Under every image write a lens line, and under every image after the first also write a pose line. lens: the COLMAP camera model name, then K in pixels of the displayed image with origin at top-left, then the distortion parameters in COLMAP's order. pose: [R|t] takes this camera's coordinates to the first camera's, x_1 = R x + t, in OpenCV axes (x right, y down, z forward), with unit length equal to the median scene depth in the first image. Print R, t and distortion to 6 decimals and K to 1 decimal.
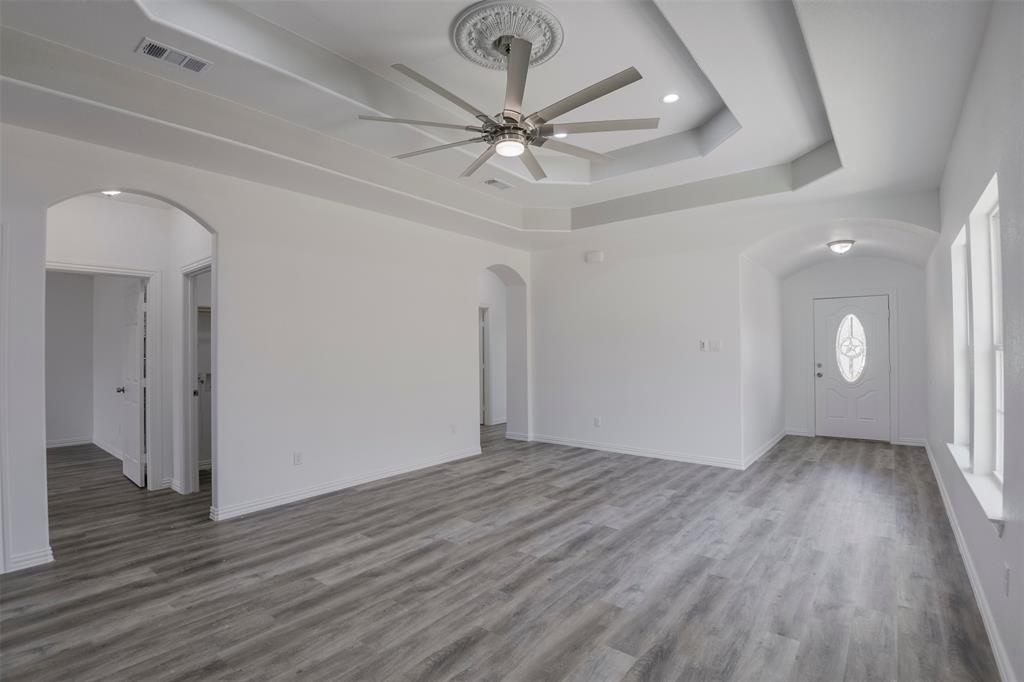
lens RADIAL K [[480.0, 0, 508.4], [0, 480.0, 341.0], [0, 0, 1]] dist [-0.002260, -0.027635]
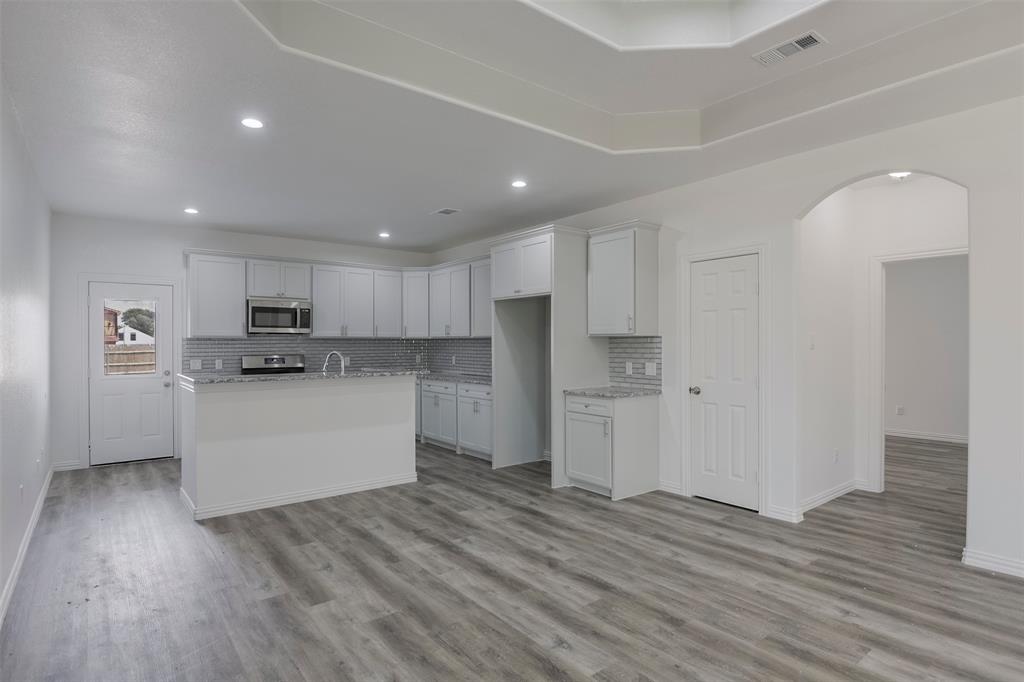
lens RADIAL K [[535.3, 0, 512.7], [0, 535.3, 344.2], [0, 0, 1]] dist [0.002461, -0.023805]
pose [[-0.227110, 0.009912, -0.973819, 0.399037], [0.020246, 0.999780, 0.005454, 0.002824], [0.973659, -0.018477, -0.227261, 0.509773]]
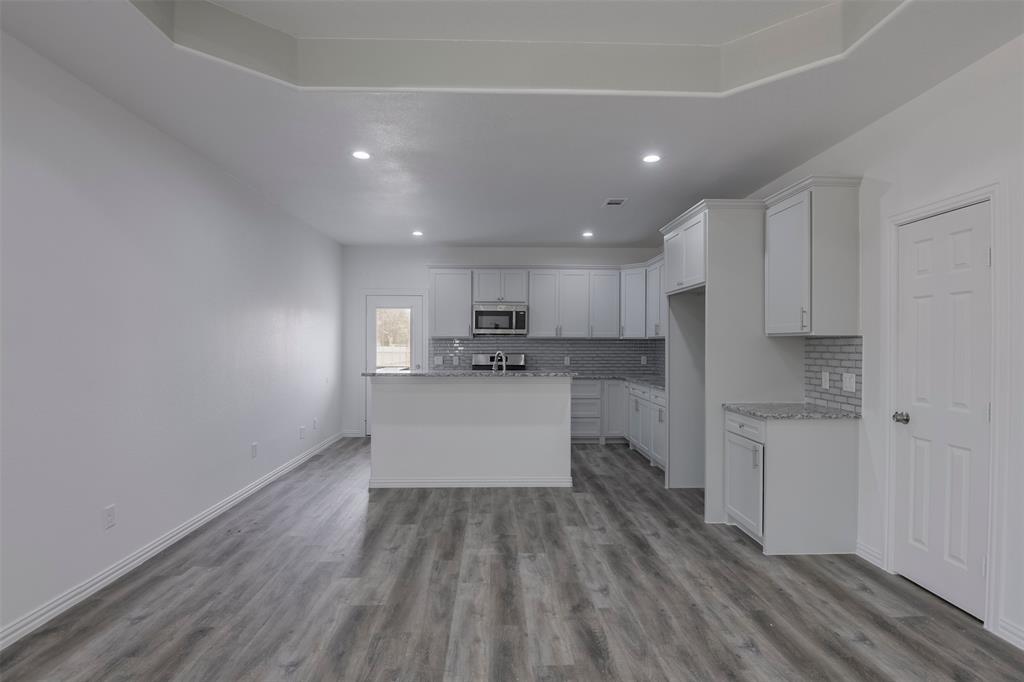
lens RADIAL K [[530.7, 0, 510.7], [0, 530.7, 343.2], [0, 0, 1]] dist [0.001147, -0.028750]
pose [[-0.759861, 0.005055, -0.650066, 0.064828], [0.012771, 0.999893, -0.007152, 0.009200], [0.649960, -0.013736, -0.759844, 0.880590]]
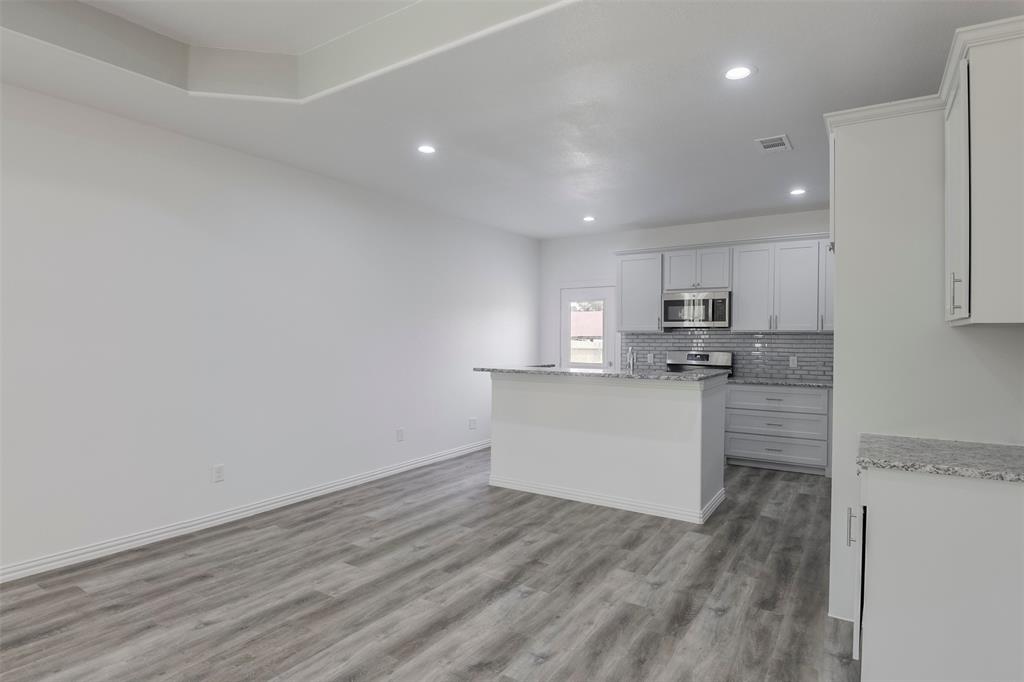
lens RADIAL K [[548.4, 0, 508.1], [0, 548.4, 343.6], [0, 0, 1]] dist [0.000531, -0.024799]
pose [[-0.995442, 0.004492, -0.095265, -0.471010], [0.004916, 0.999979, -0.004213, 0.015182], [0.095244, -0.004662, -0.995443, 0.993251]]
